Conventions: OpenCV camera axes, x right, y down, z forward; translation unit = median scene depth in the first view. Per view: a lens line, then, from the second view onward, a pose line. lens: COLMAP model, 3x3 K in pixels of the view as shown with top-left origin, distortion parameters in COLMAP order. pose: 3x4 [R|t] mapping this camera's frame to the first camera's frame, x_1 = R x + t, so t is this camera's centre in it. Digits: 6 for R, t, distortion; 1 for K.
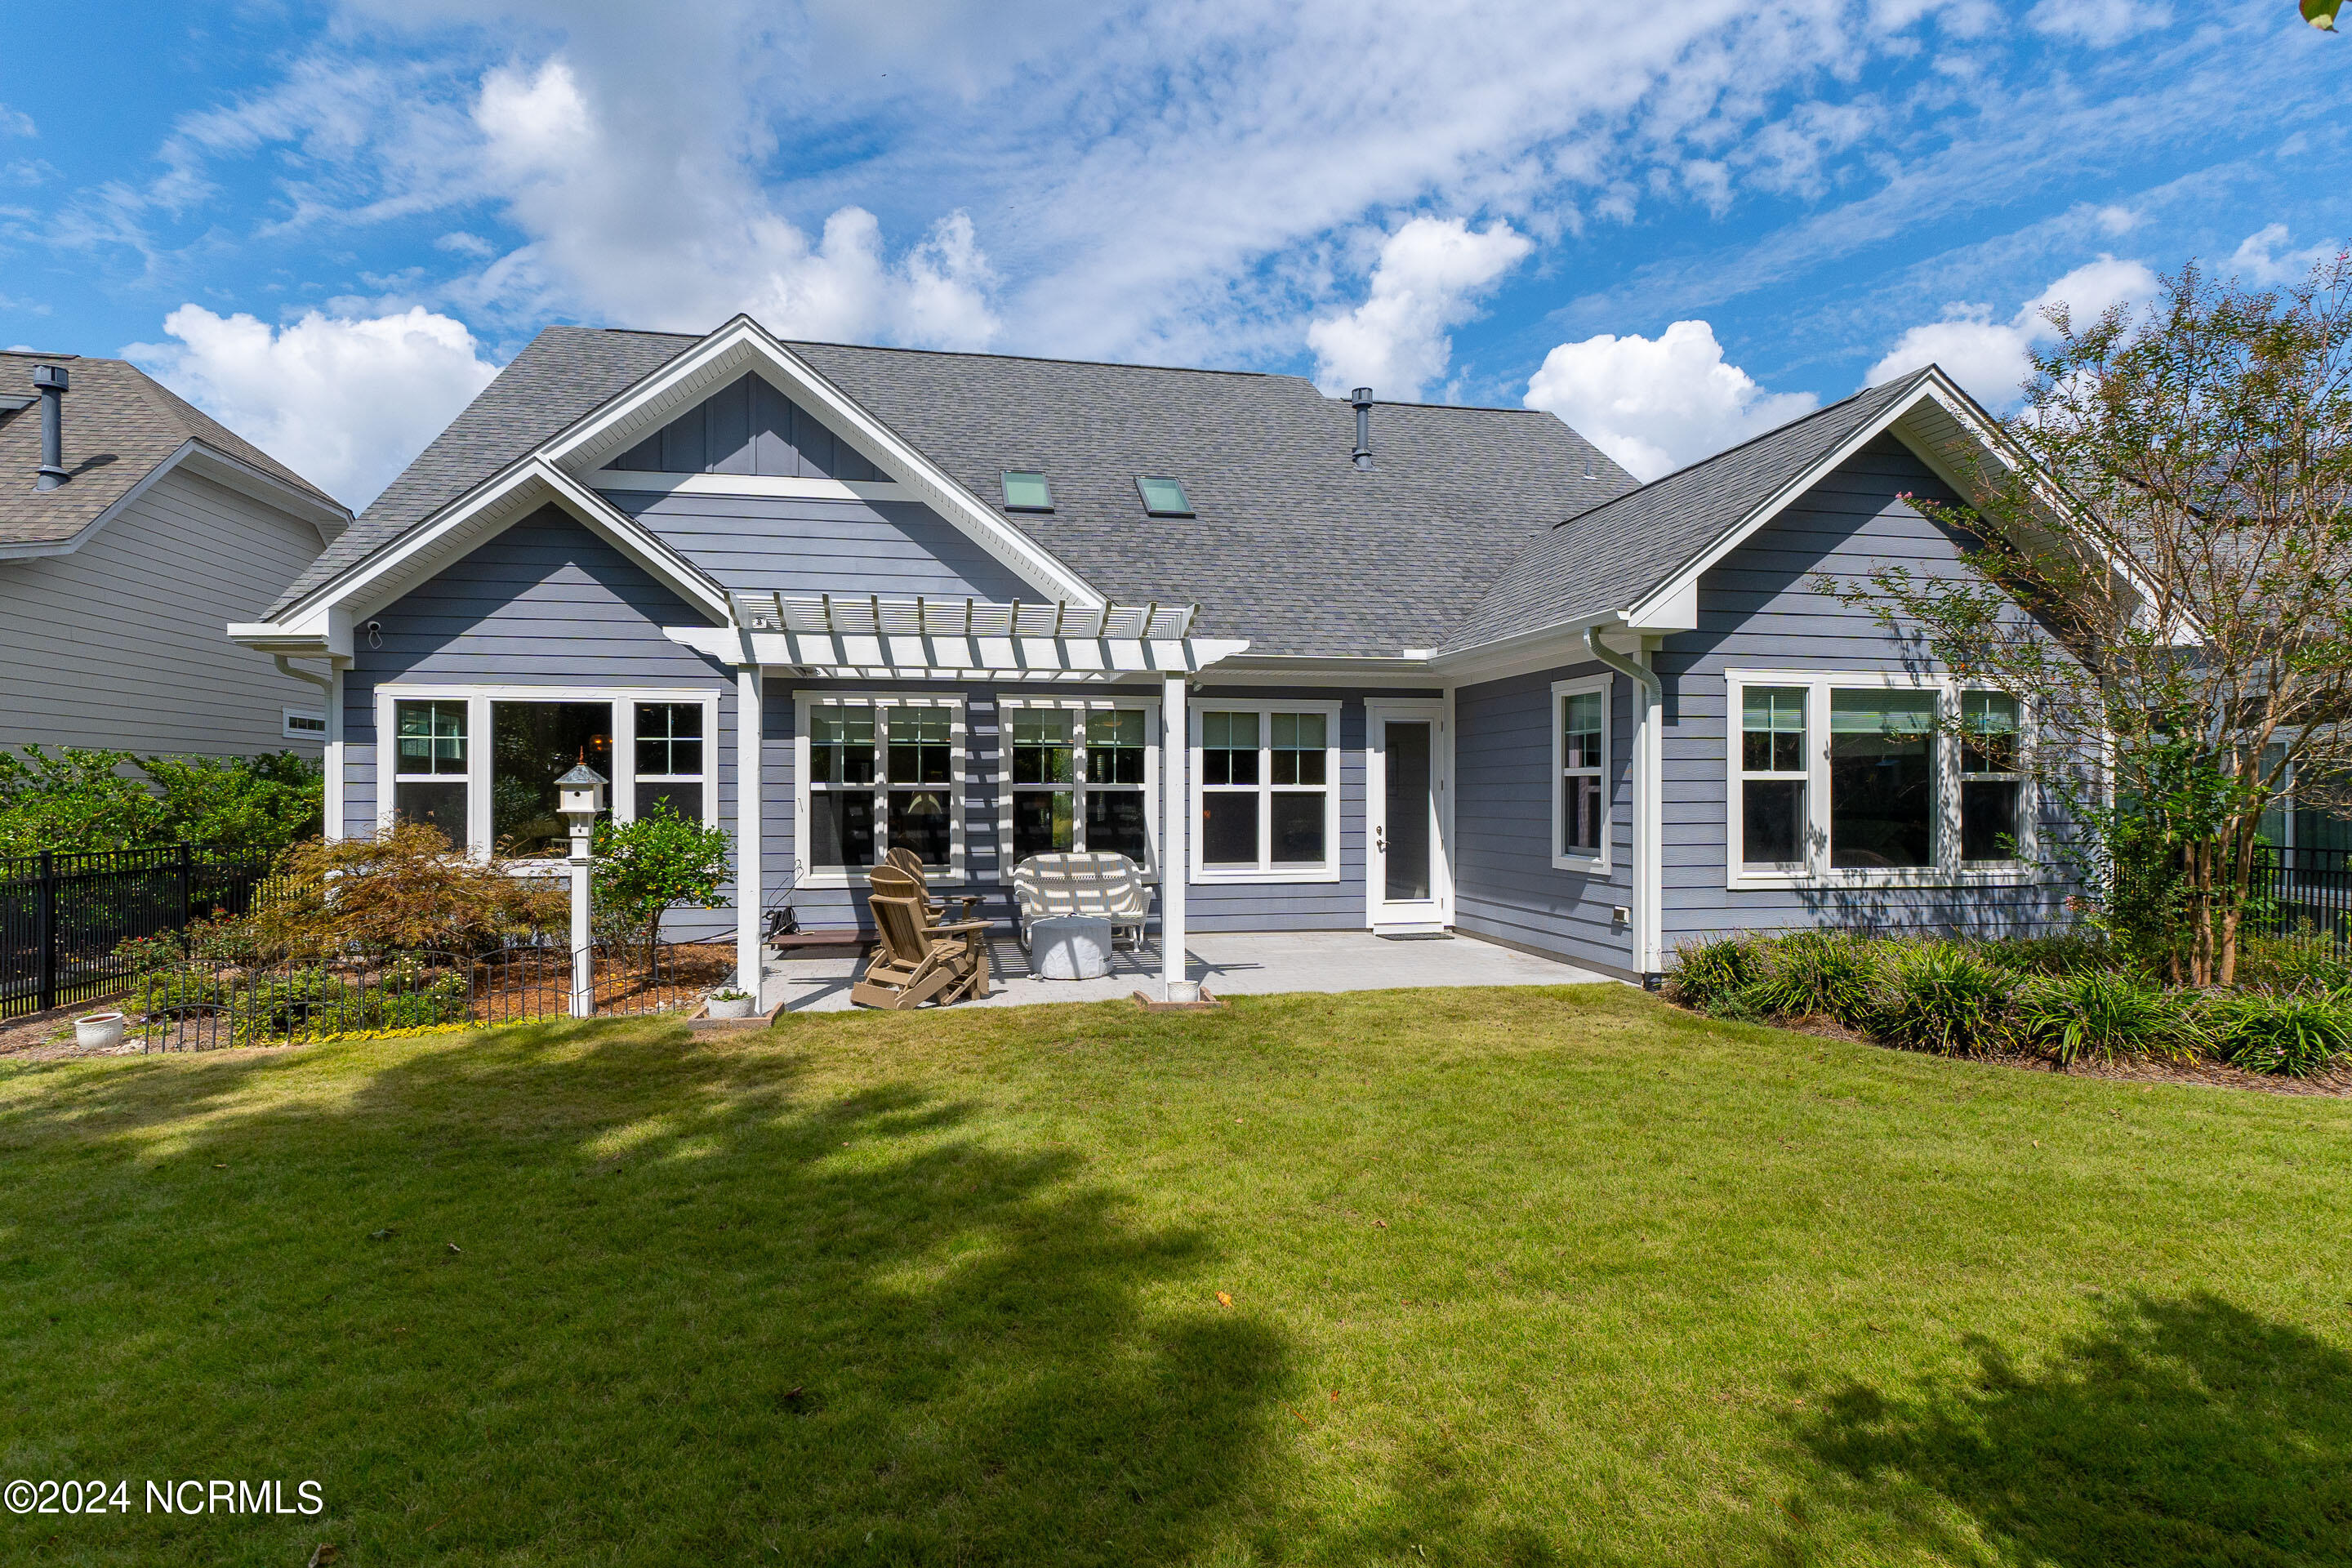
lens RADIAL K [[1119.2, 0, 1144.0], [0, 1119.2, 791.0], [0, 0, 1]] dist [-0.002314, -0.000091]
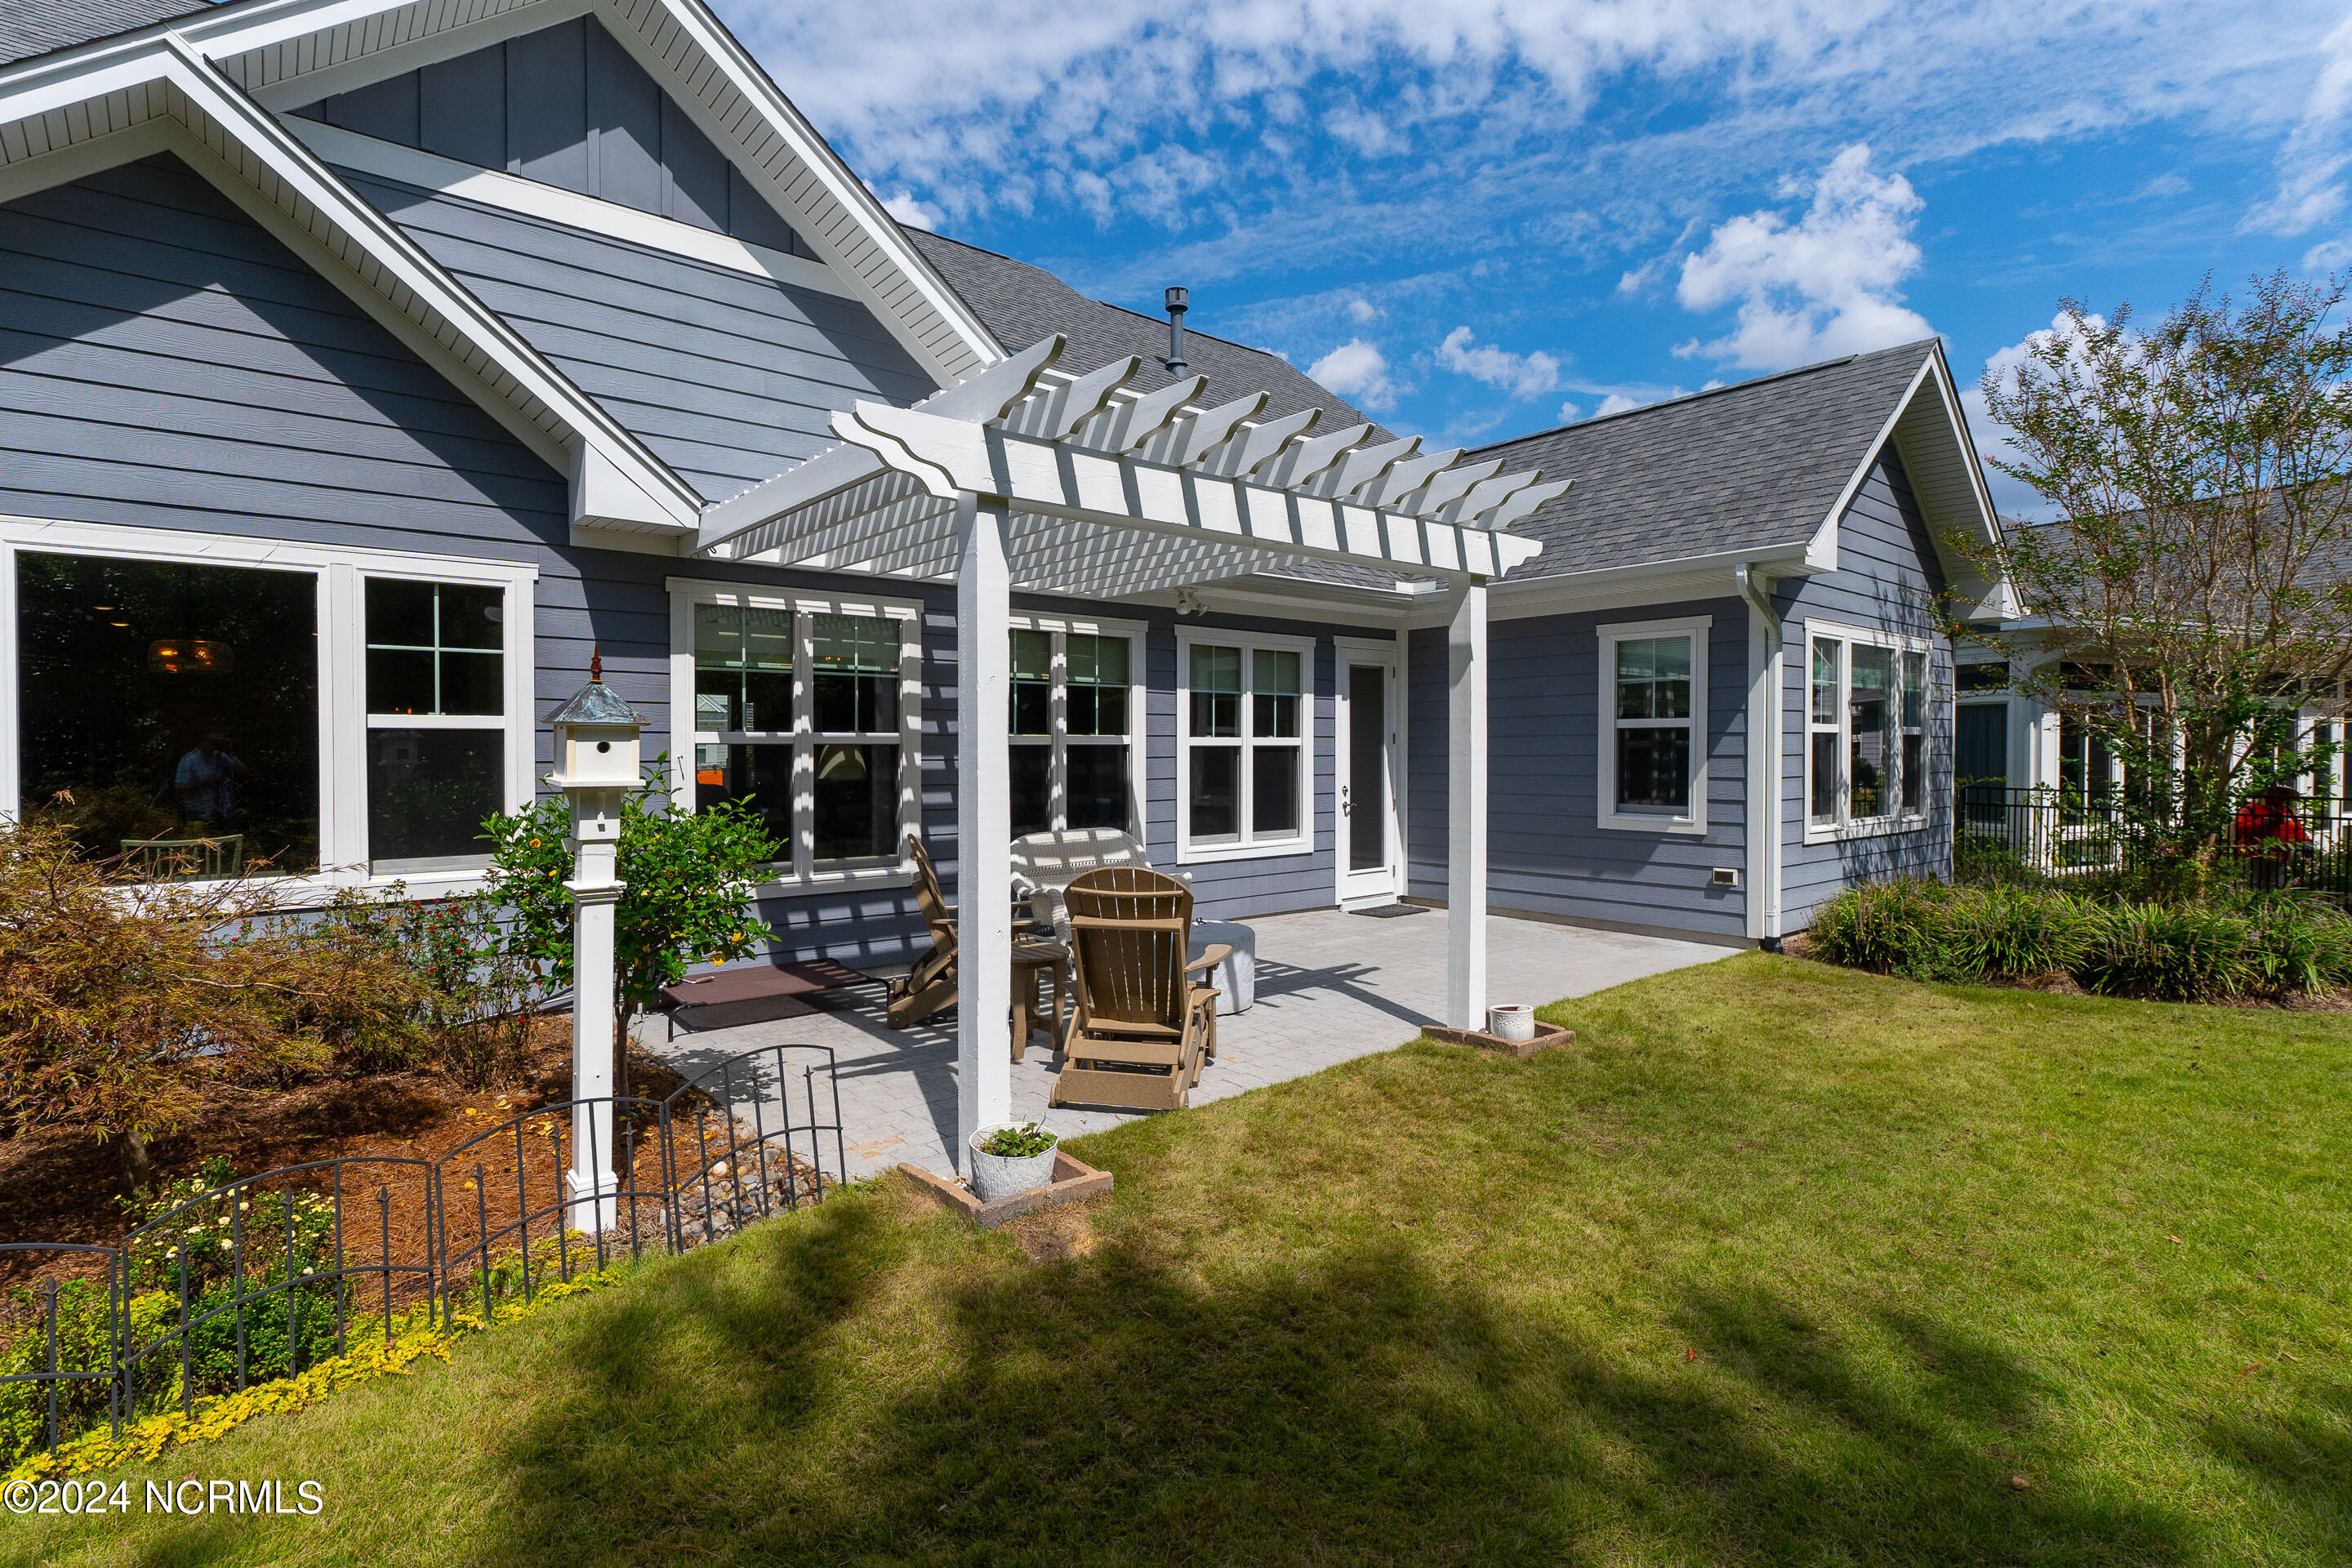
lens RADIAL K [[1114.4, 0, 1119.2], [0, 1114.4, 771.9], [0, 0, 1]] dist [-0.003490, -0.000700]
pose [[0.880250, -0.011556, 0.474370, -0.378058], [0.001770, 0.999776, 0.021072, 0.002377], [-0.474508, -0.017709, 0.880073, 0.353033]]
